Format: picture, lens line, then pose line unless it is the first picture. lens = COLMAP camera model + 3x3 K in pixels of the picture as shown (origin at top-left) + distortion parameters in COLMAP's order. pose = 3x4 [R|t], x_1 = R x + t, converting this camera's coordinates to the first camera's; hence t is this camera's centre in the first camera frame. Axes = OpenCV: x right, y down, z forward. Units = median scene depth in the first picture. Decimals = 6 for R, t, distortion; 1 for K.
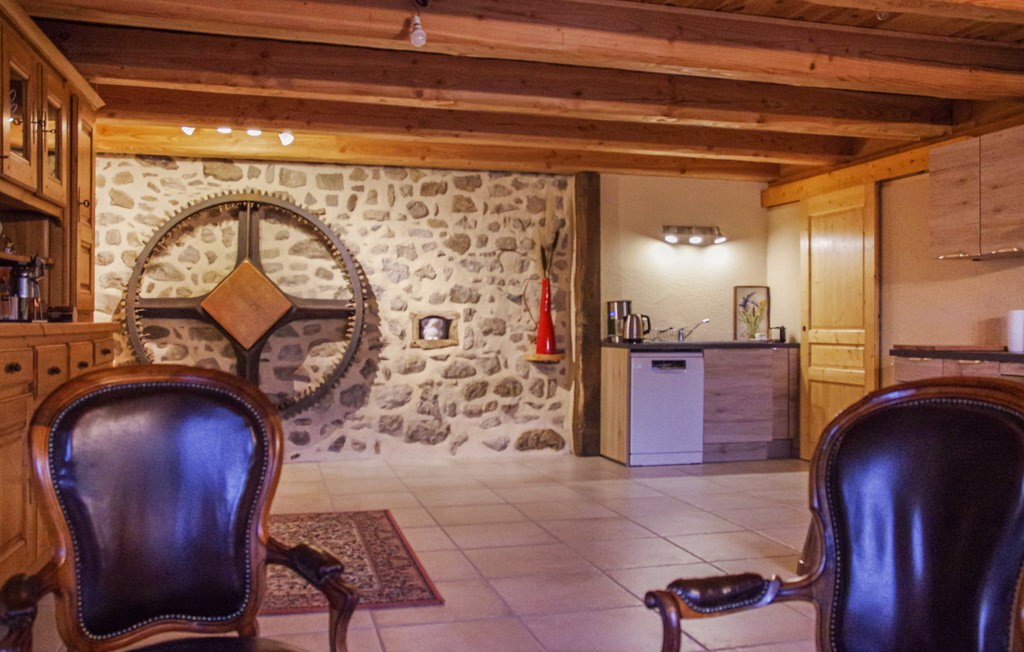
lens RADIAL K [[905.3, 0, 512.4], [0, 905.3, 313.6], [0, 0, 1]] dist [-0.089650, 0.121006]
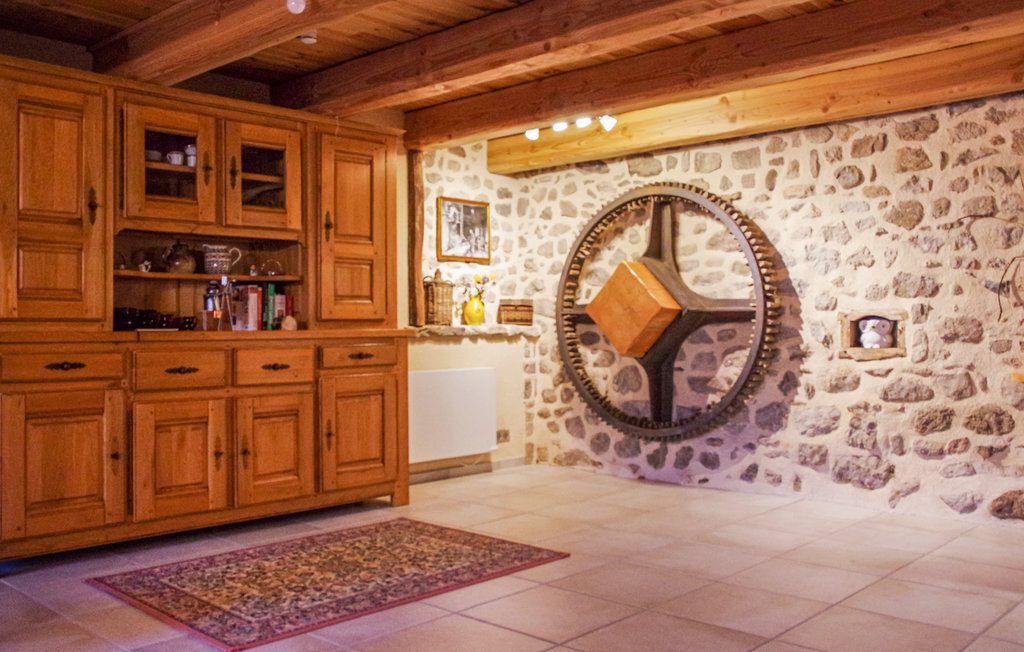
lens RADIAL K [[905.3, 0, 512.4], [0, 905.3, 313.6], [0, 0, 1]] dist [-0.089650, 0.121006]
pose [[0.528867, -0.022109, -0.848417, 0.380139], [0.015432, 0.999746, -0.016433, 0.008036], [0.848565, -0.004402, 0.529074, 0.360330]]
